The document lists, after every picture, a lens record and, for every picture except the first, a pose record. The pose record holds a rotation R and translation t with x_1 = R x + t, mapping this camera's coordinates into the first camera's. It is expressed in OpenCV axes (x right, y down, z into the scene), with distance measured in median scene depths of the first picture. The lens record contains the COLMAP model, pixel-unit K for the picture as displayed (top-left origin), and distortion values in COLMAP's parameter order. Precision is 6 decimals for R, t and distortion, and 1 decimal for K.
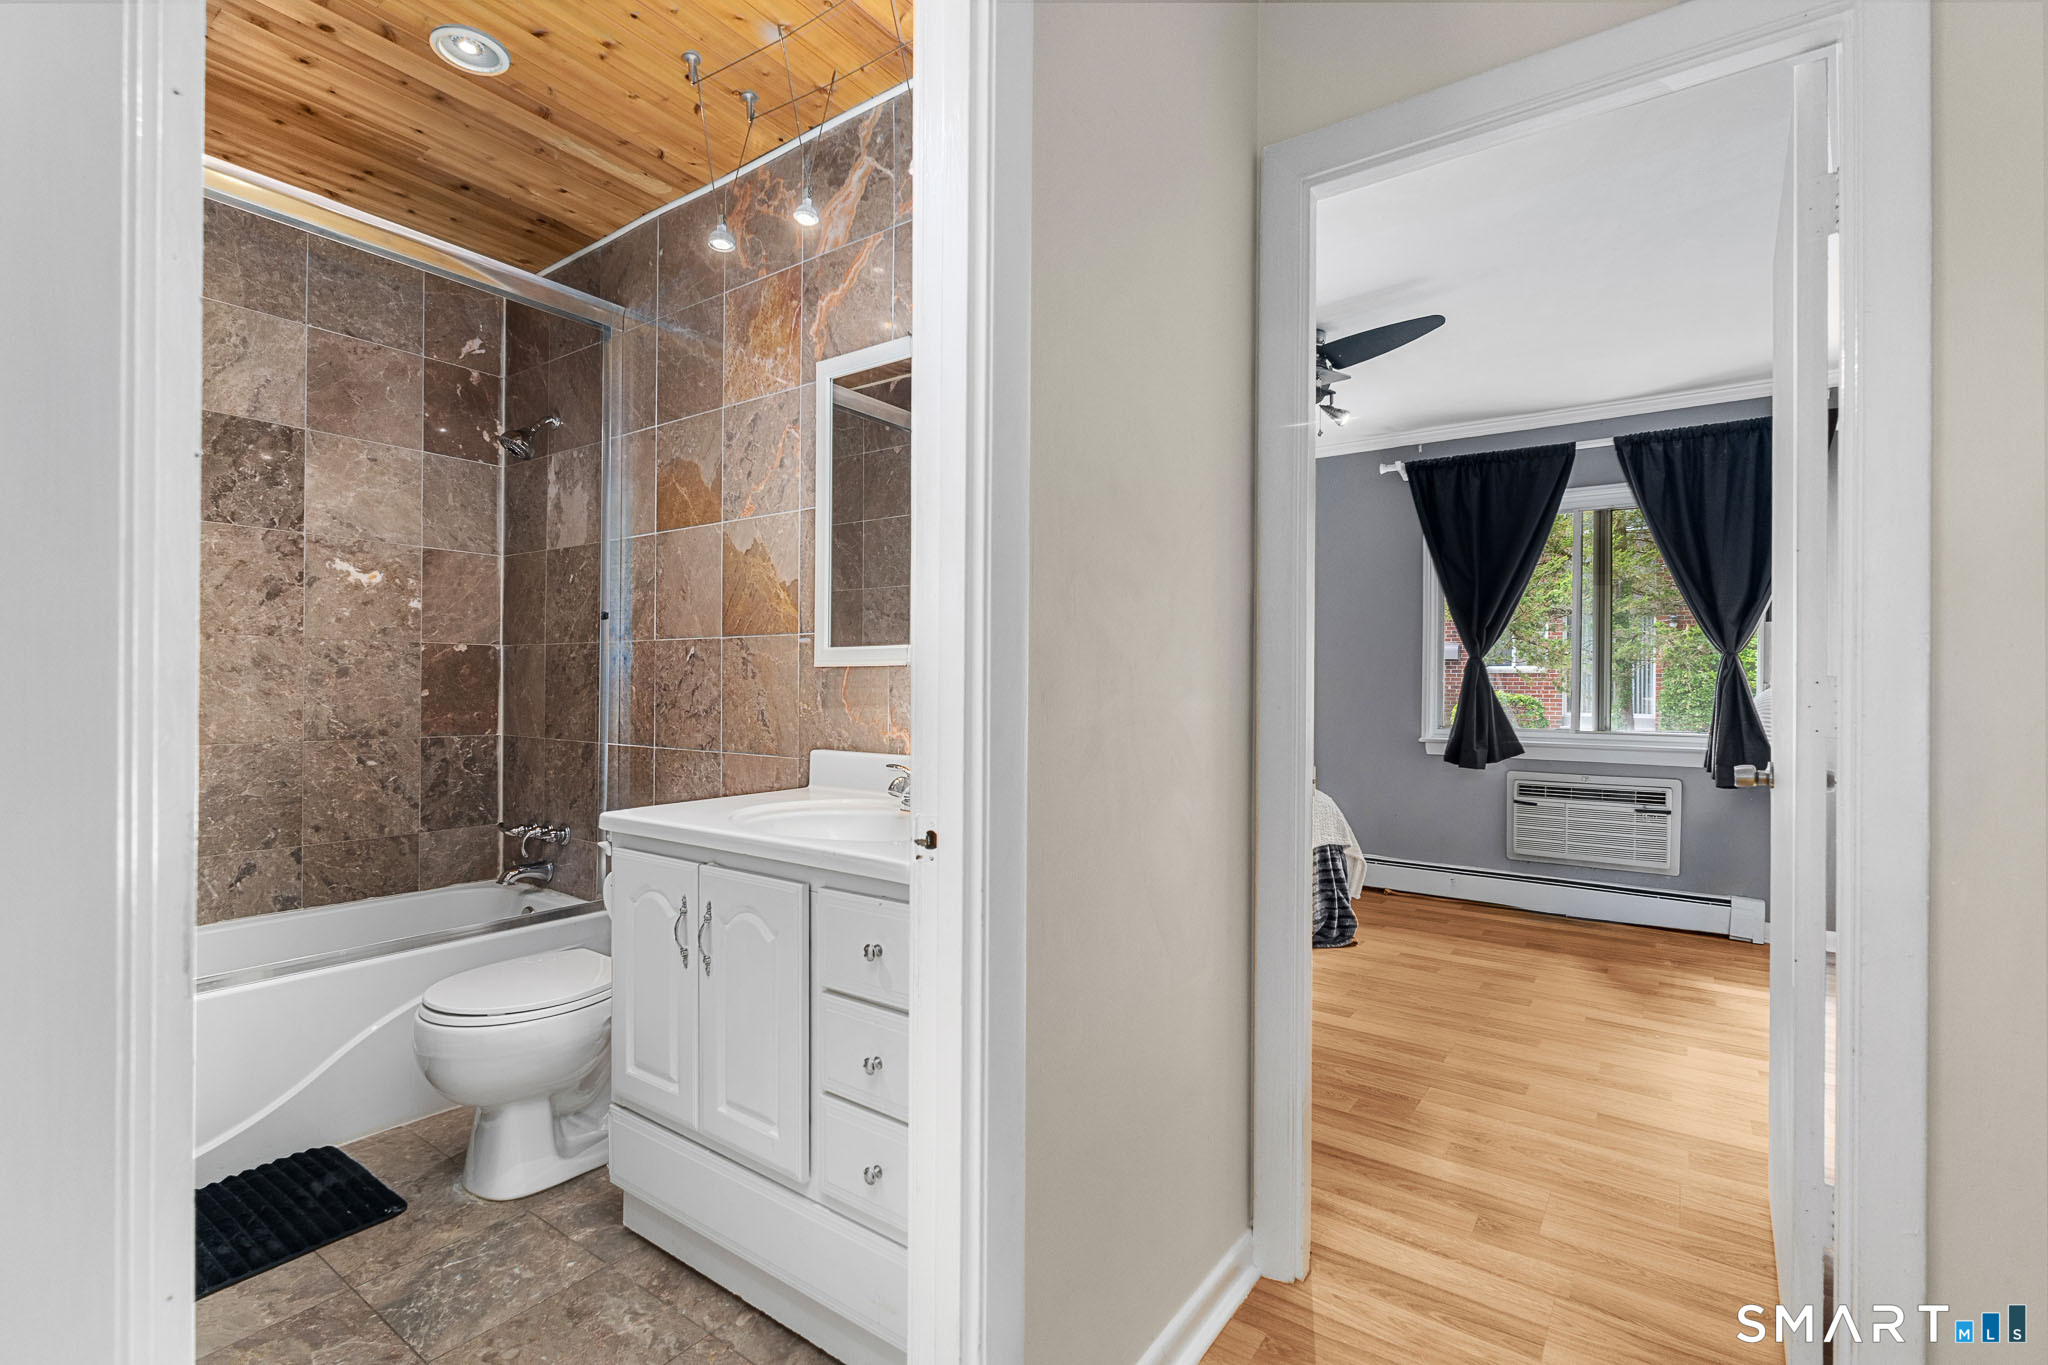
lens RADIAL K [[919.2, 0, 1021.4], [0, 919.2, 679.3], [0, 0, 1]] dist [0.008673, -0.003037]
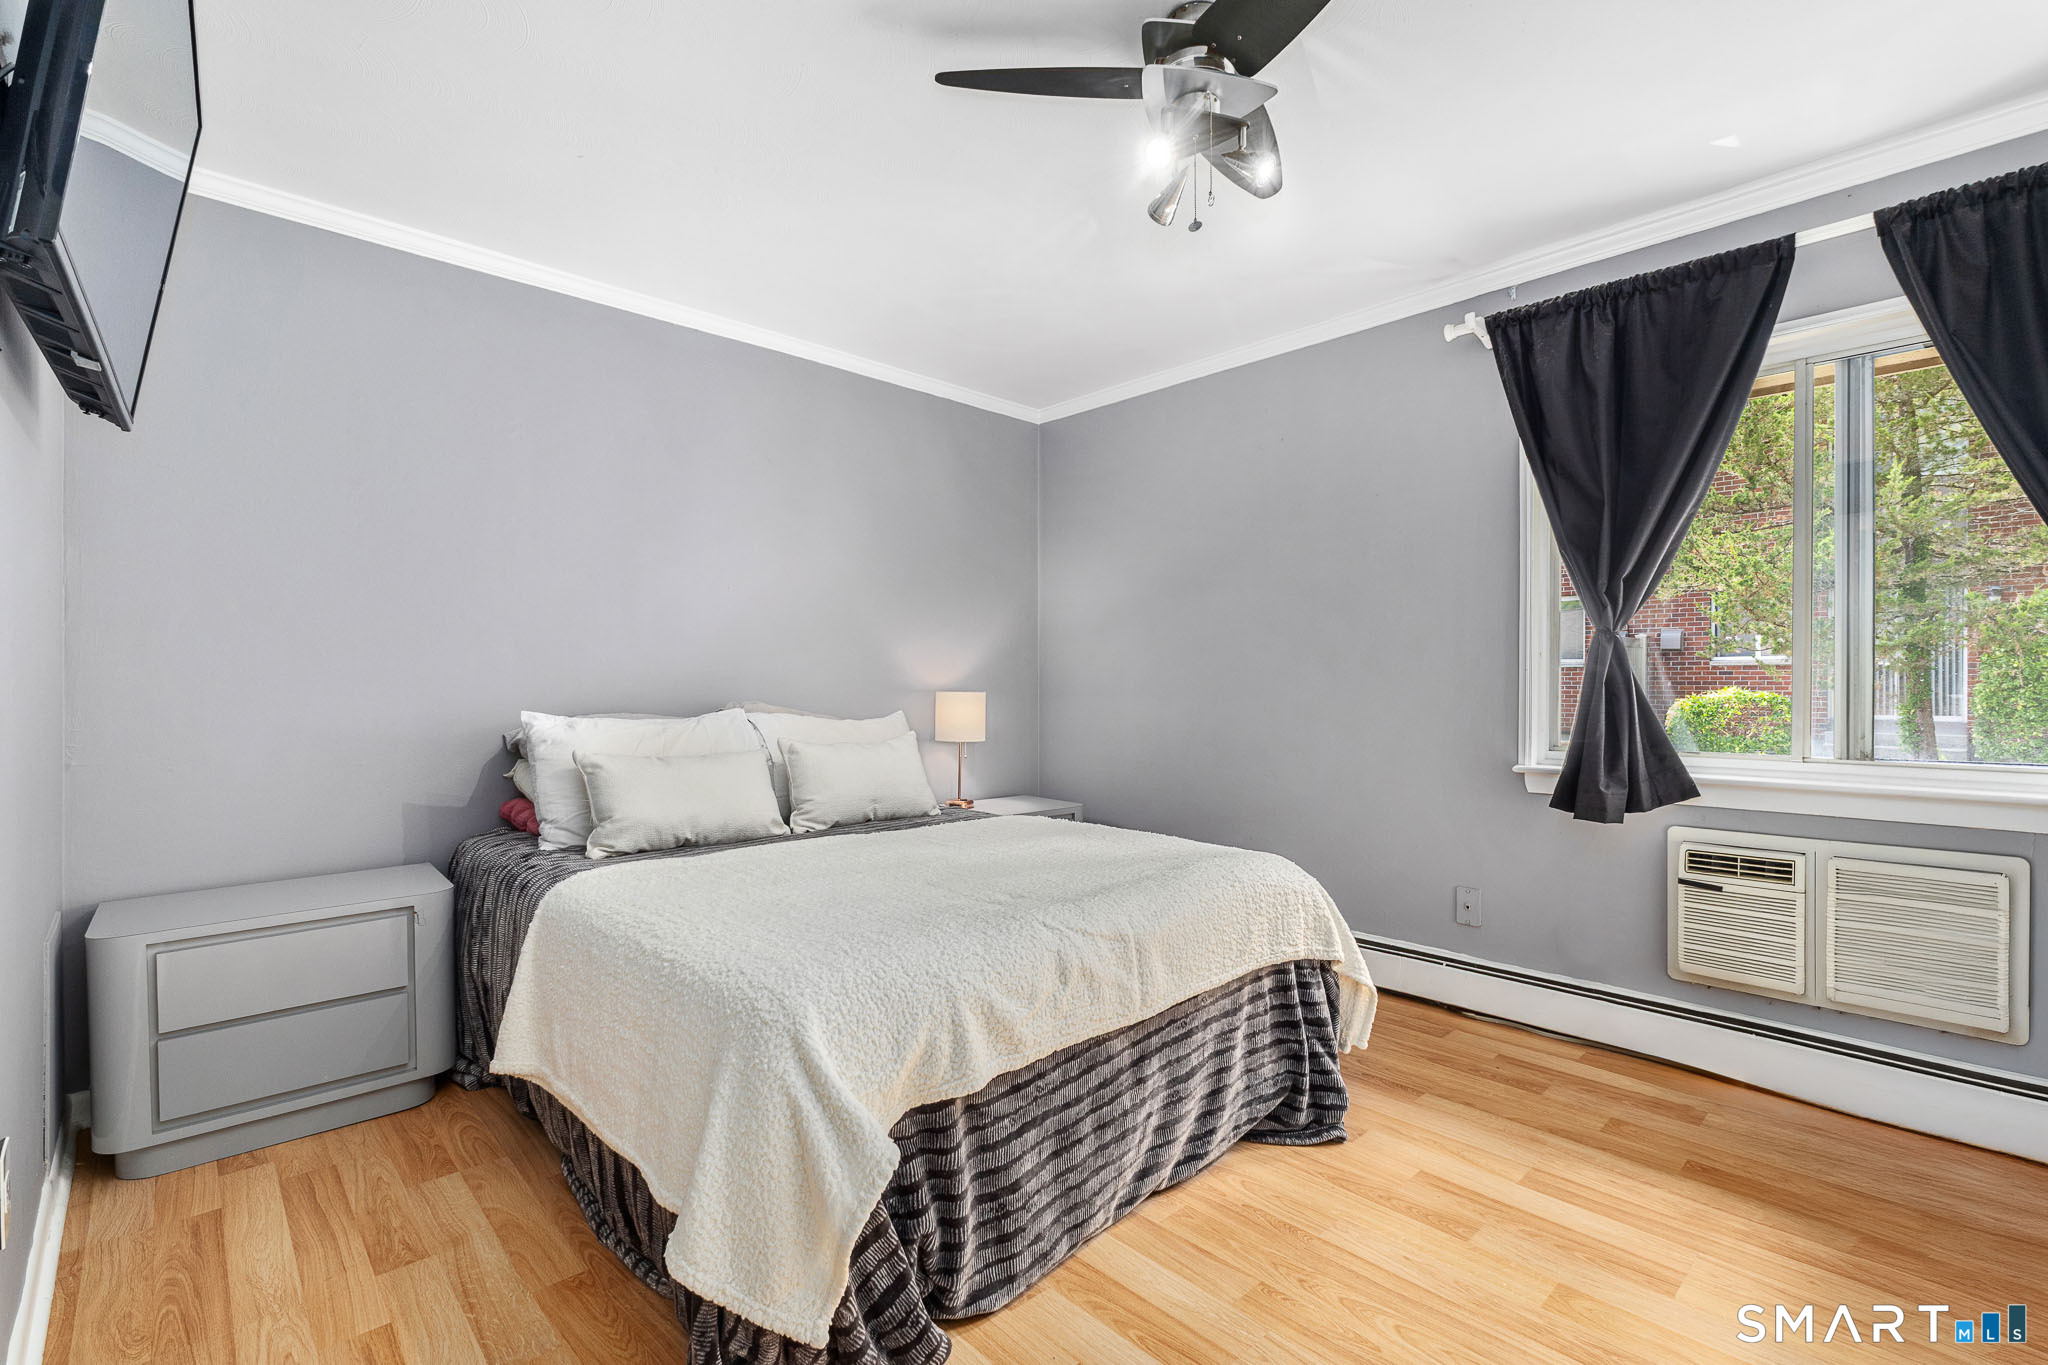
lens RADIAL K [[919.2, 0, 1020.3], [0, 919.2, 682.8], [0, 0, 1]] dist [0.008673, -0.003037]
pose [[0.981005, -0.007920, -0.193820, 0.132791], [0.008552, 0.999960, 0.002423, 0.002528], [0.193793, -0.004035, 0.981034, 0.193999]]
